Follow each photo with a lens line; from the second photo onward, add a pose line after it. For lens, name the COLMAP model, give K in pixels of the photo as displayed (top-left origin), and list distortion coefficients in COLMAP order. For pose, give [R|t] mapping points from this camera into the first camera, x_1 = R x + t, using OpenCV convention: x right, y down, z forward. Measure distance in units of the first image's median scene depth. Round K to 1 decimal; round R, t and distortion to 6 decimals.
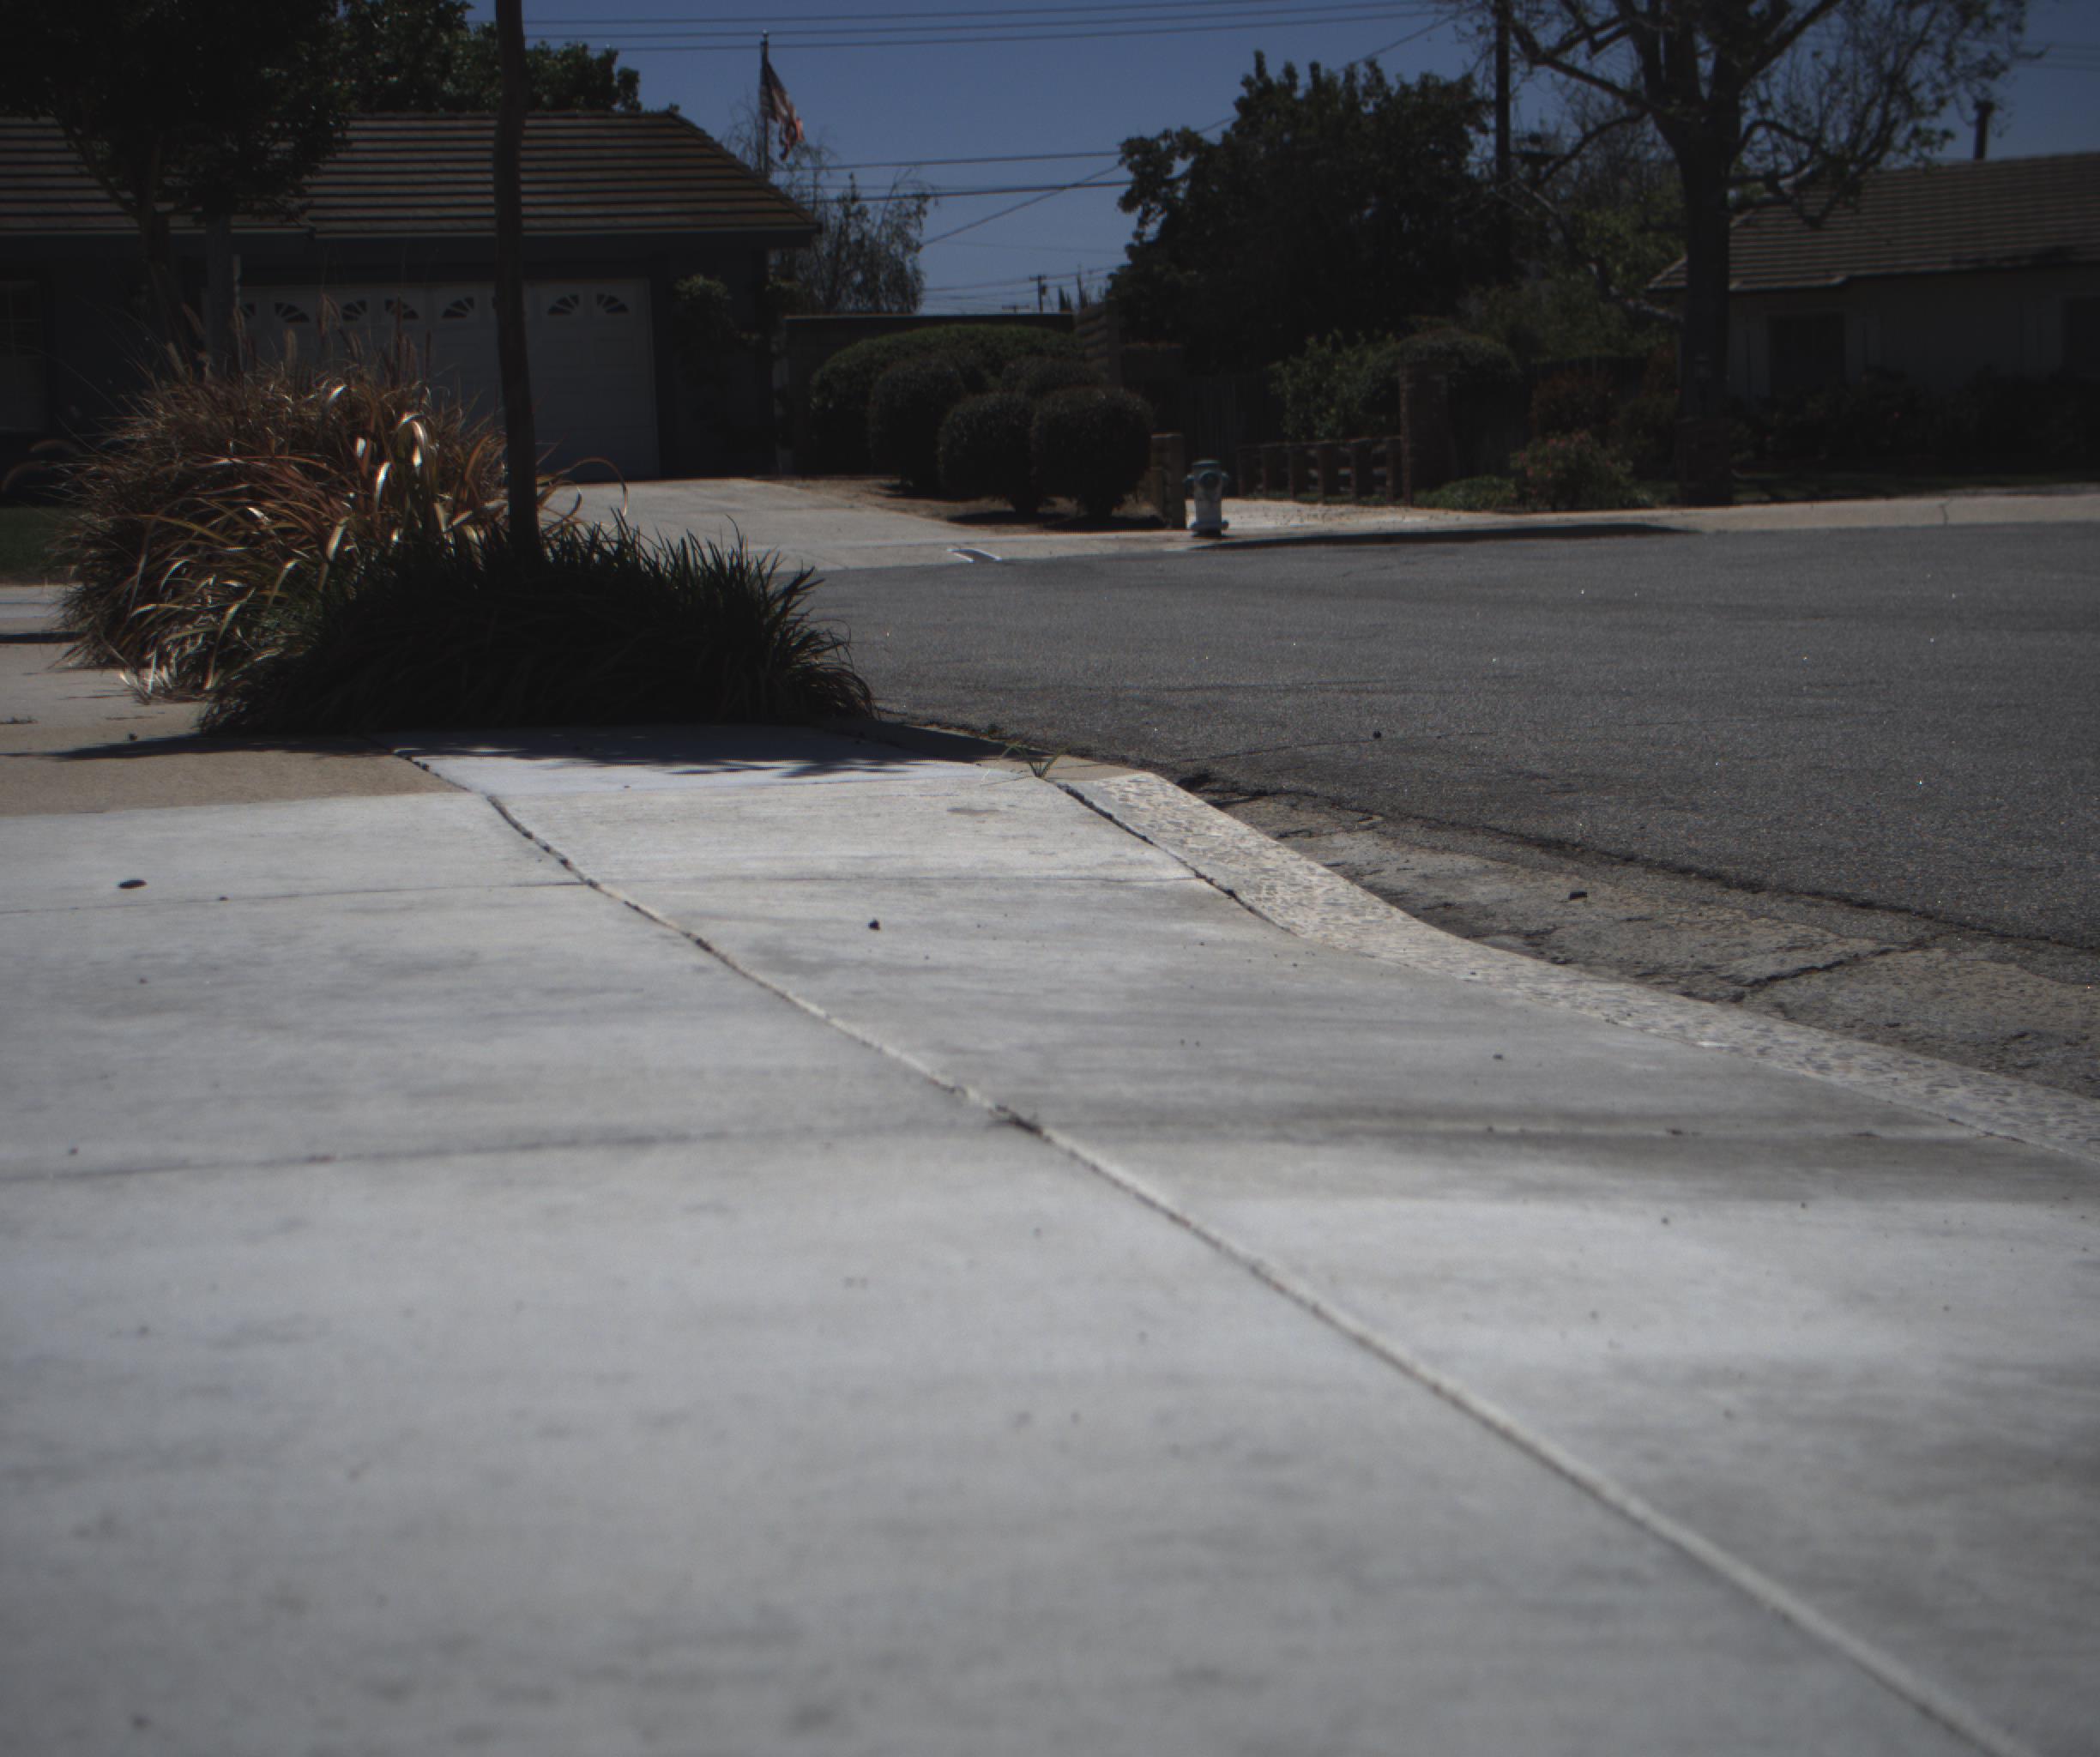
lens RADIAL K [[3931.1, 0, 1133.8], [0, 3931.1, 822.3], [0, 0, 1]] dist [-0.086853, 0.000000]
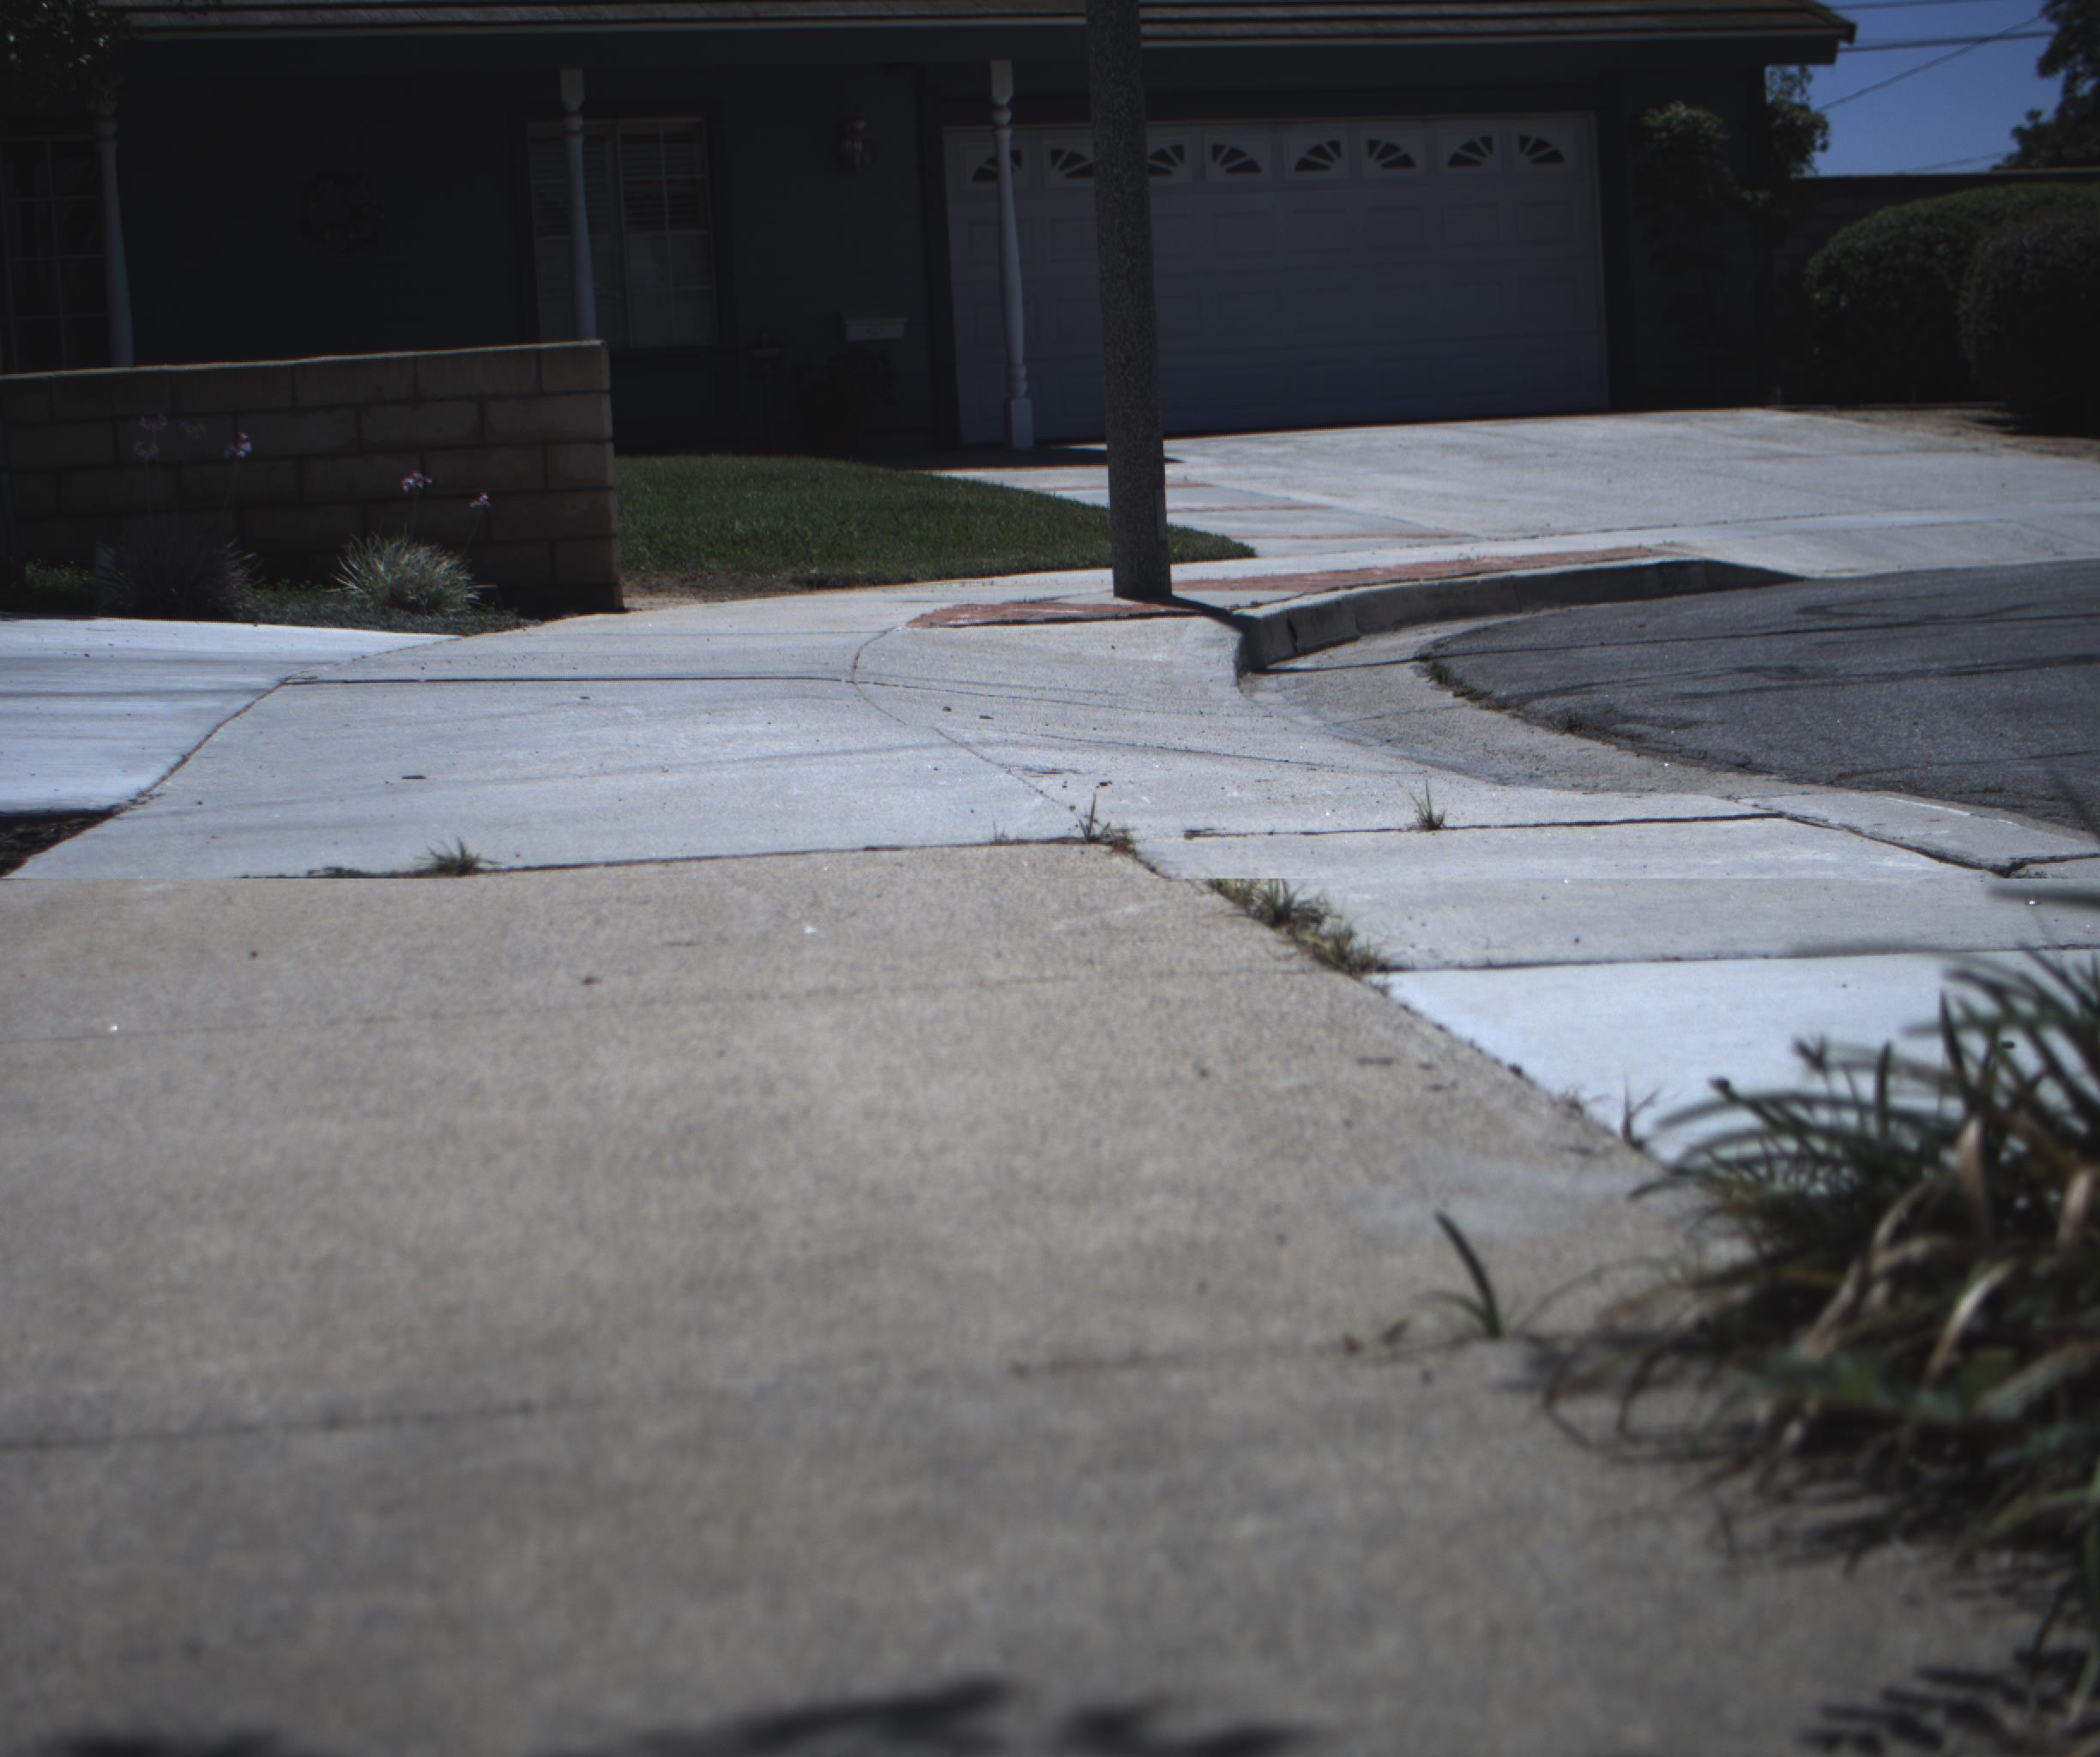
lens RADIAL K [[3931.1, 0, 1043.9], [0, 3931.1, 876.4], [0, 0, 1]] dist [-0.086853, 0.000000]
pose [[0.984113, 0.007484, -0.177388, -0.098520], [-0.003315, 0.999712, 0.023786, -0.024408], [0.177515, -0.022820, 0.983853, 0.329925]]
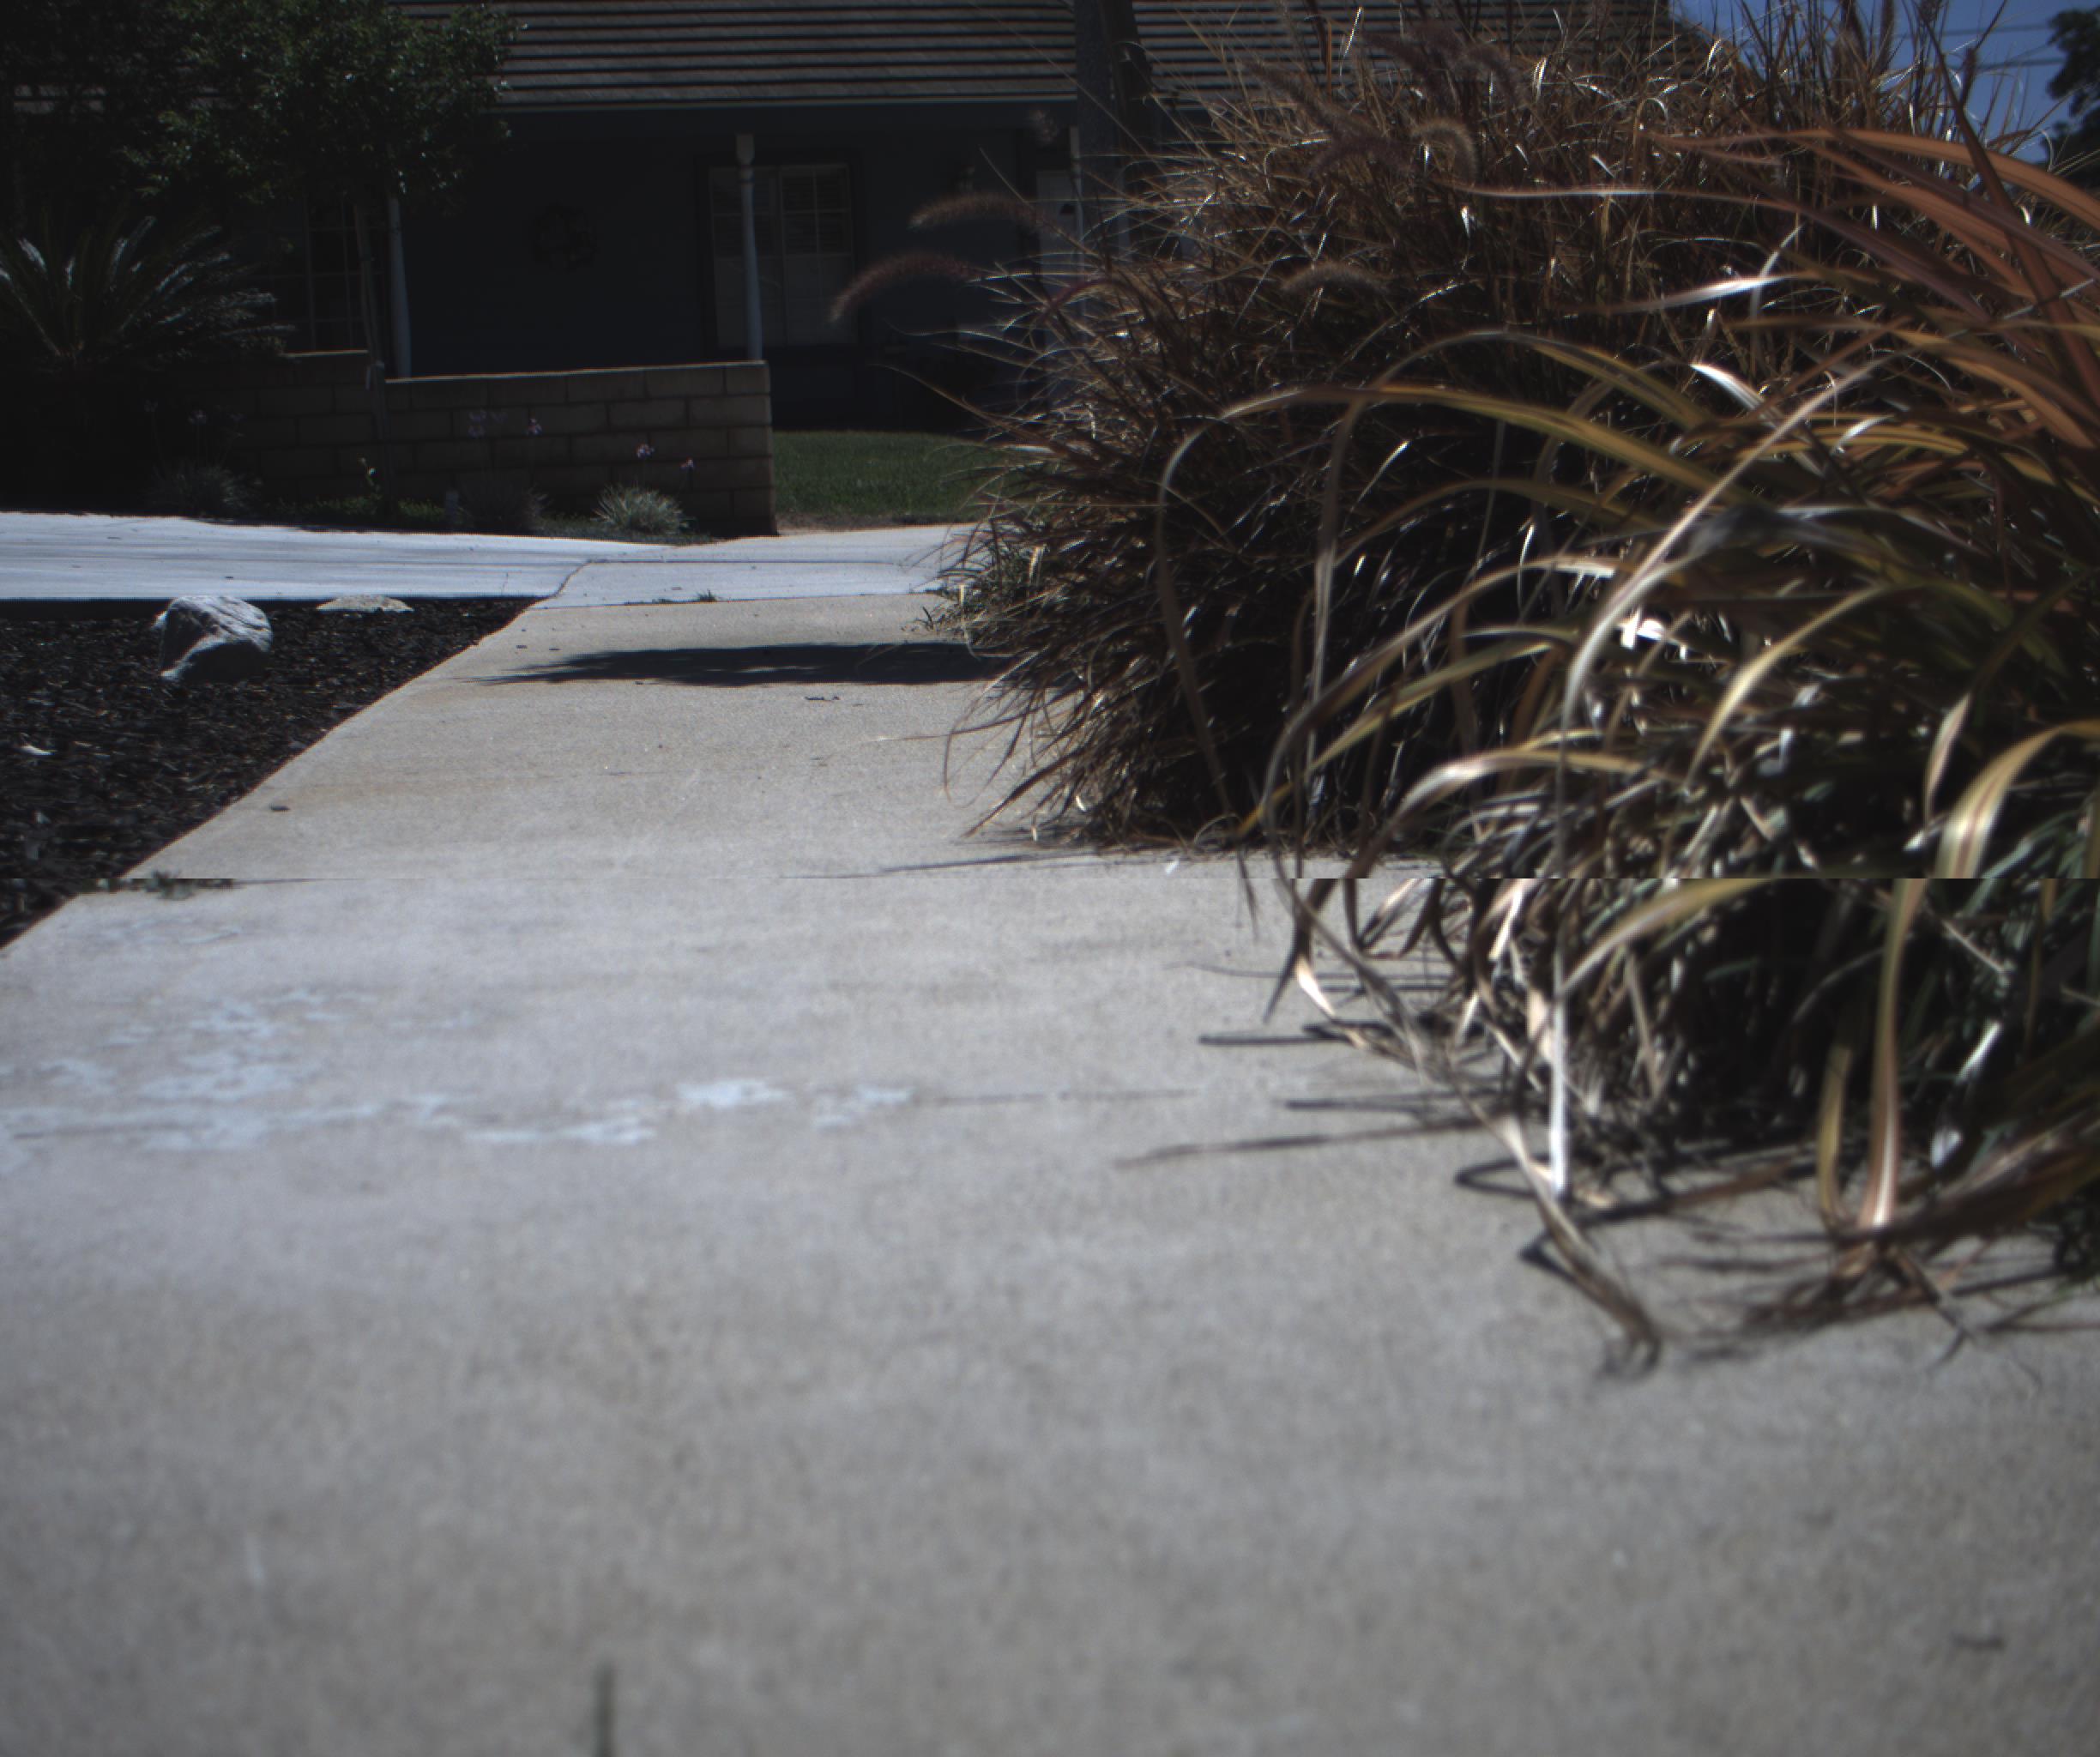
lens RADIAL K [[3931.1, 0, 993.5], [0, 3931.1, 861.4], [0, 0, 1]] dist [-0.086853, 0.000000]
pose [[0.973197, 0.021008, -0.229010, -0.049989], [-0.014864, 0.999483, 0.028519, -0.012205], [0.229491, -0.024351, 0.973006, 0.168075]]
